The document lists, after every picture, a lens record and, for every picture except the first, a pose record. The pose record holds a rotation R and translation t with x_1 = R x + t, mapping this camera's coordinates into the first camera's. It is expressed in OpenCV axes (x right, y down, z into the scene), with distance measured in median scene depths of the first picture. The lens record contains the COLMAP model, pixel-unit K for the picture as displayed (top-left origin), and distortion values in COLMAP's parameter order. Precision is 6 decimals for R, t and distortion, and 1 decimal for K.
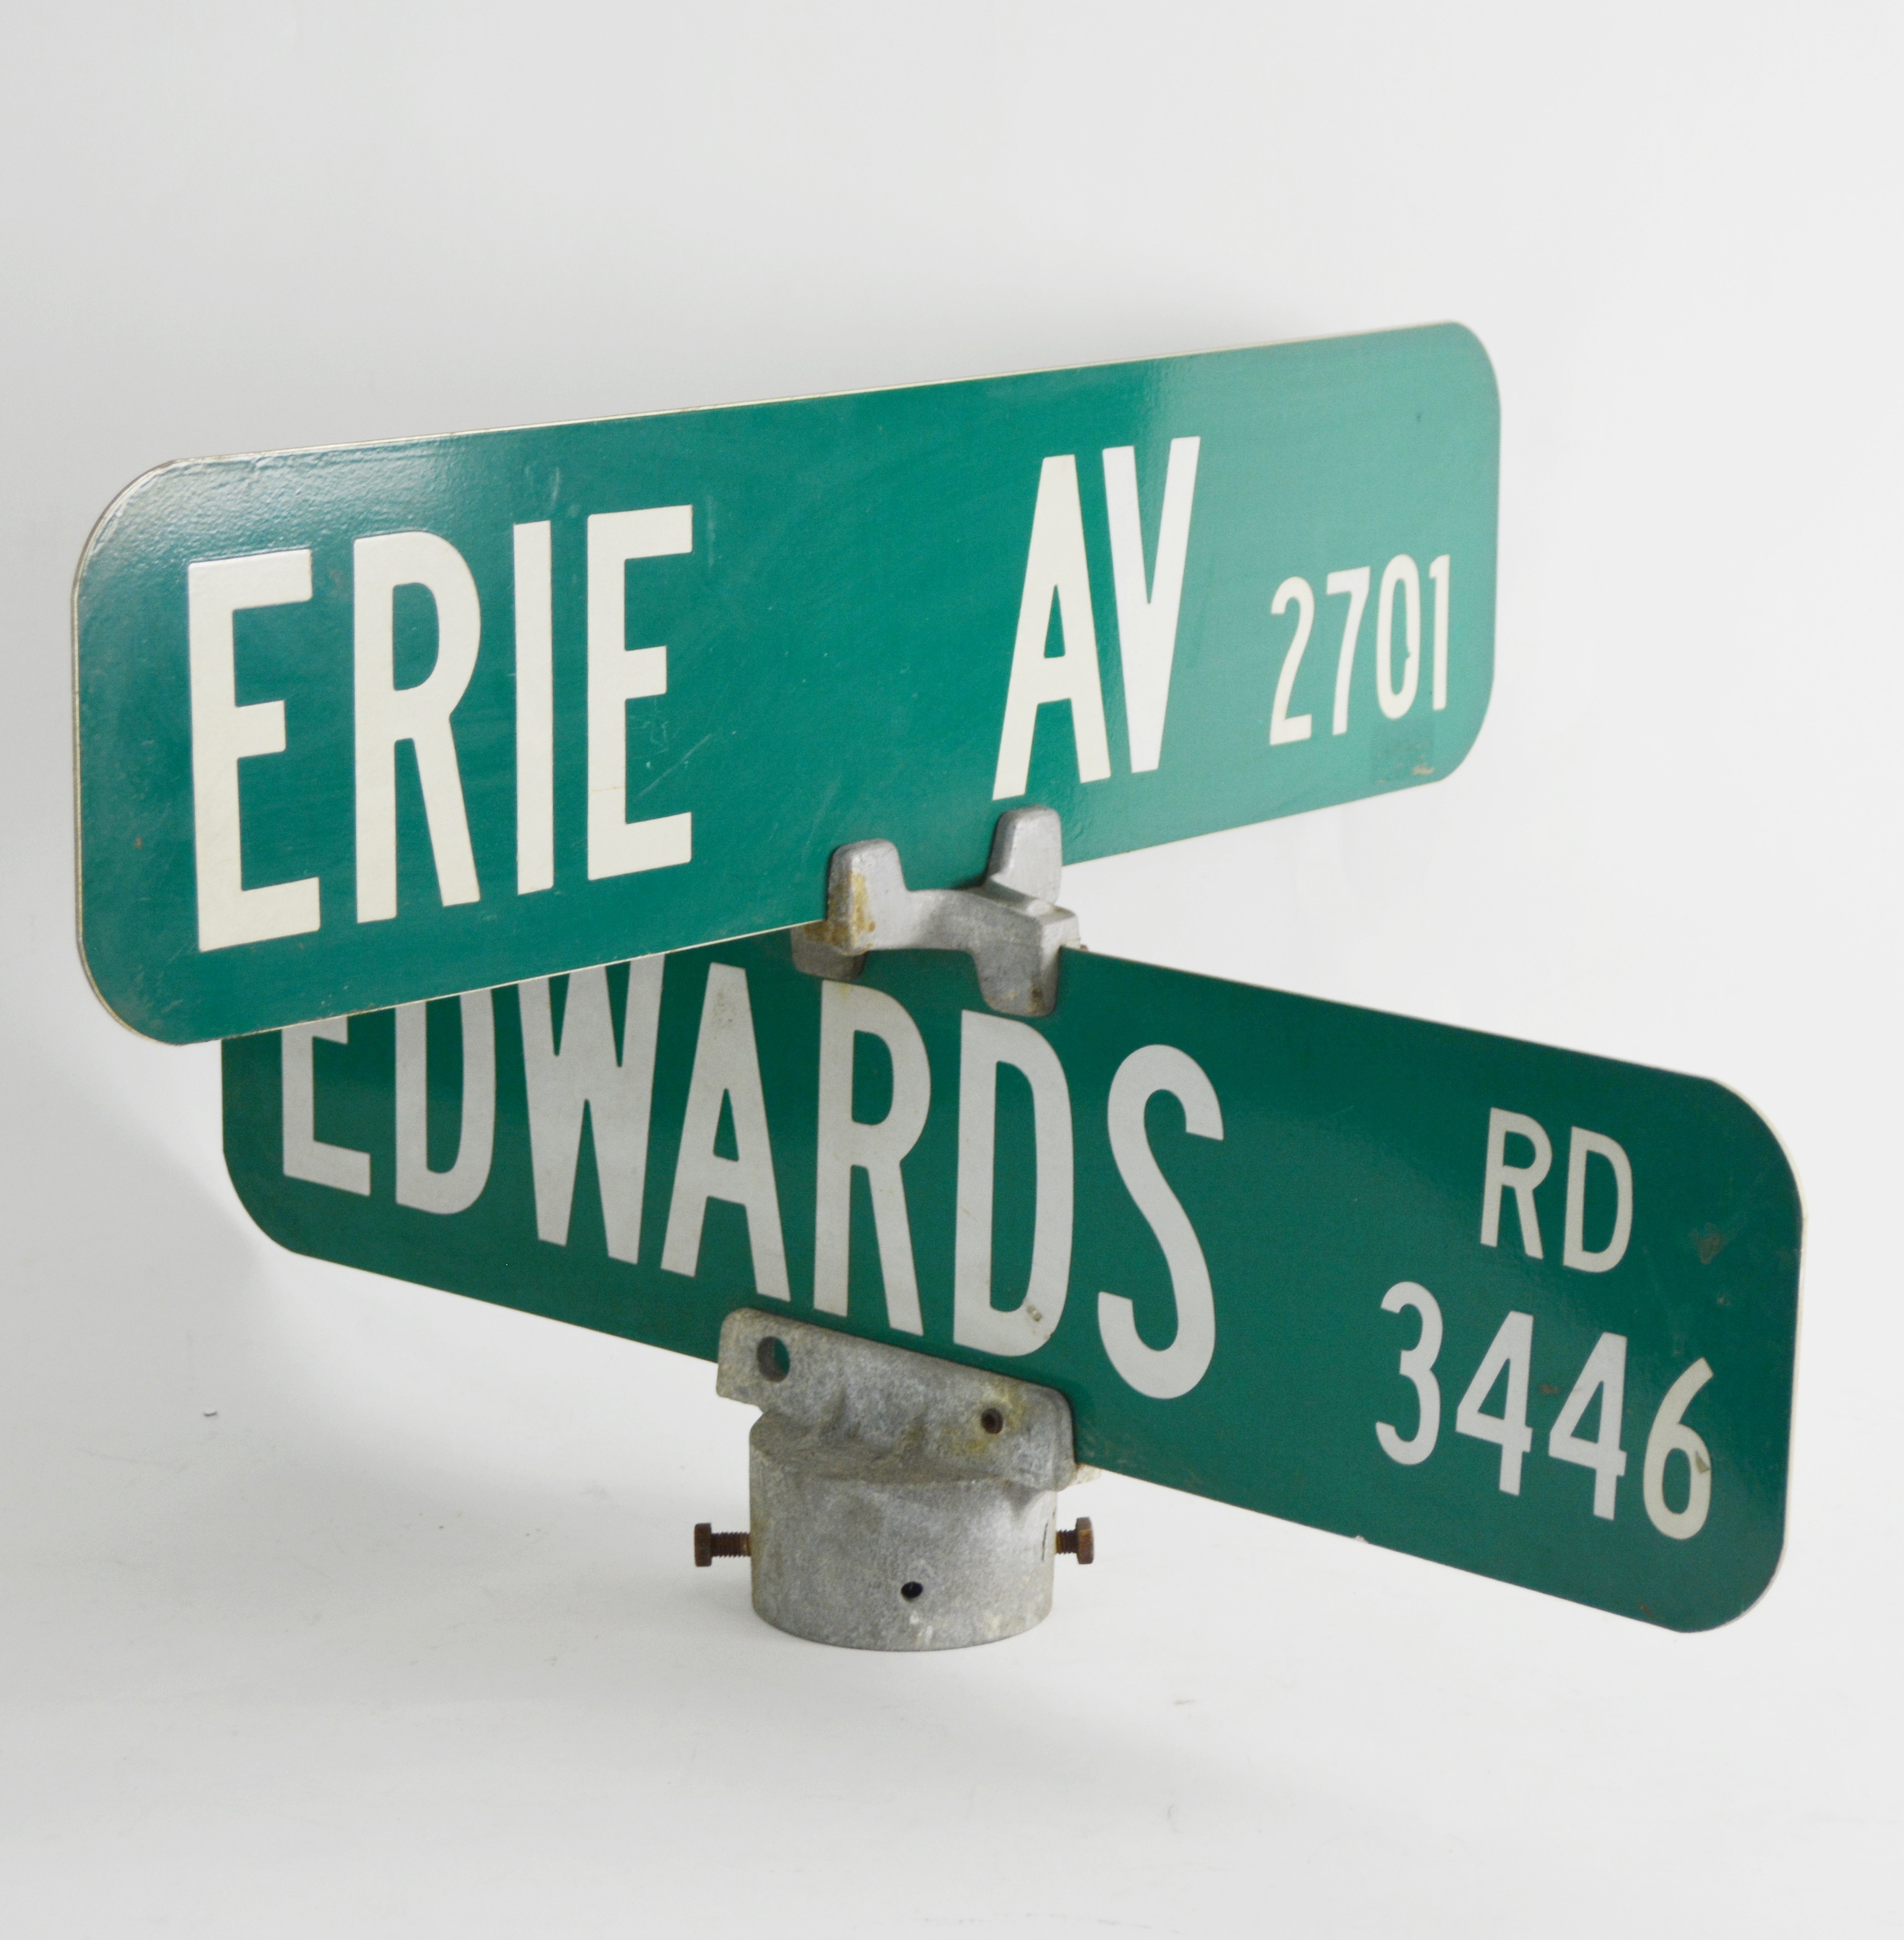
lens RADIAL K [[5647.4, 0, 952.1], [0, 5647.4, 969.5], [0, 0, 1]] dist [0.043898, 0.000000]
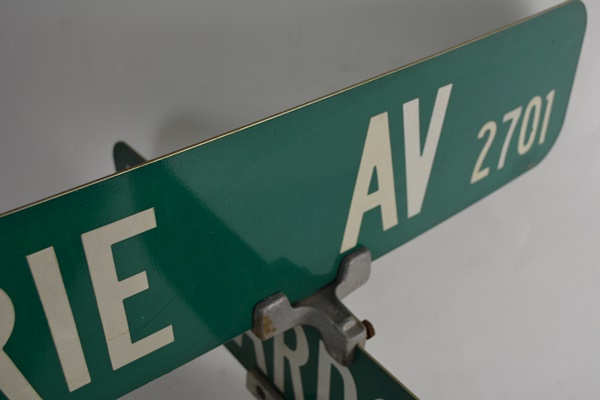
lens RADIAL K [[713.6, 0, 300.4], [0, 713.6, 200.1], [0, 0, 1]] dist [-0.049243, 0.000000]
pose [[0.979690, 0.107915, -0.169003, 0.039048], [-0.031056, 0.914320, 0.403800, -0.170791], [0.198099, -0.390350, 0.899102, 0.749420]]
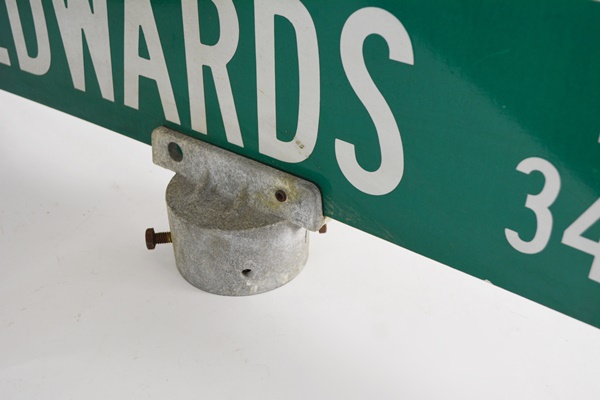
lens RADIAL K [[713.6, 0, 300.6], [0, 713.6, 200.8], [0, 0, 1]] dist [-0.049243, 0.000000]
pose [[0.996449, -0.062210, 0.056739, -0.000495], [0.038580, 0.936306, 0.349059, -0.007171], [-0.074840, -0.345631, 0.935381, 0.763612]]
